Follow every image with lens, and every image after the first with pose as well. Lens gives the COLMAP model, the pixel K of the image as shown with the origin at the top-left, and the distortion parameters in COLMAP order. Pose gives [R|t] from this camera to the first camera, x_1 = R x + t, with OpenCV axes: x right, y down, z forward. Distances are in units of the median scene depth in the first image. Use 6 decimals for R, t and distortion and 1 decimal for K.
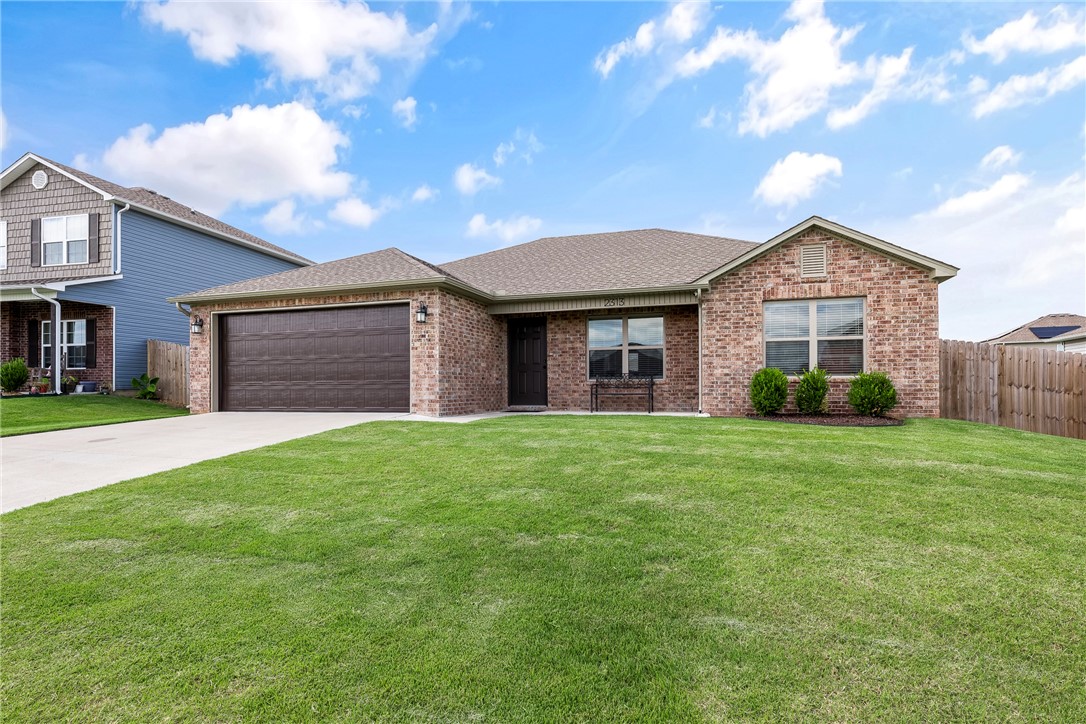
lens RADIAL K [[546.8, 0, 542.7], [0, 546.8, 386.7], [0, 0, 1]] dist [0.000110, -0.000060]
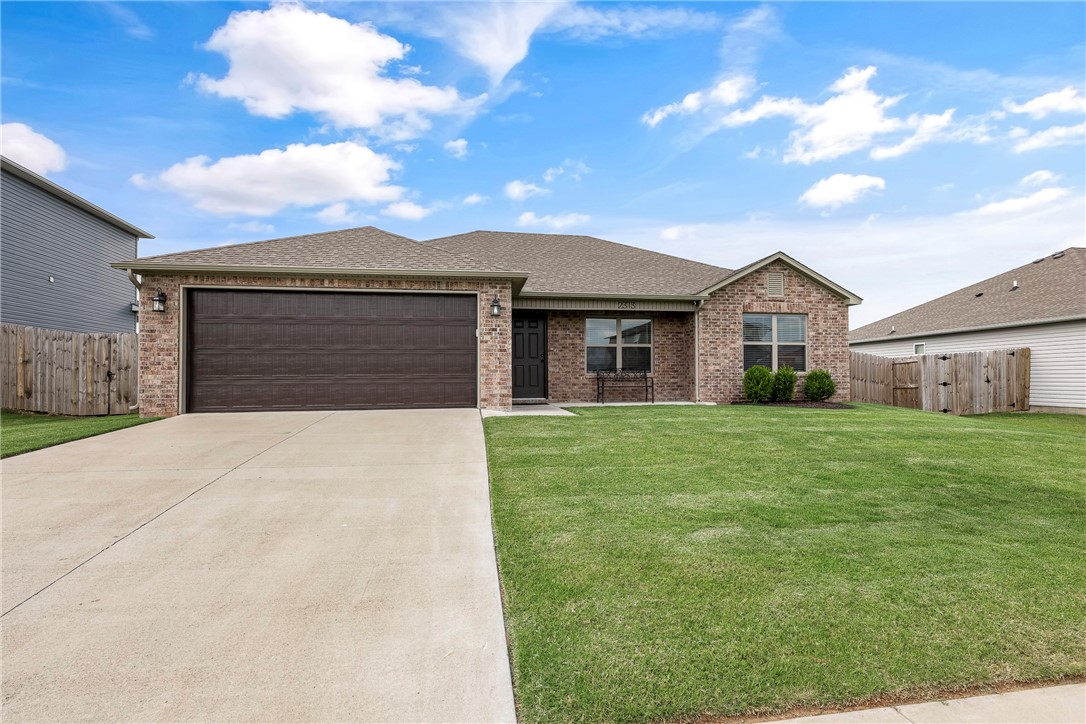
lens RADIAL K [[559.1, 0, 543.0], [0, 559.1, 368.5], [0, 0, 1]] dist [0.003776, 0.000392]
pose [[0.883863, 0.007211, 0.467690, -0.607224], [-0.000037, 0.999882, -0.015346, -0.006938], [-0.467746, 0.013546, 0.883759, 0.067369]]
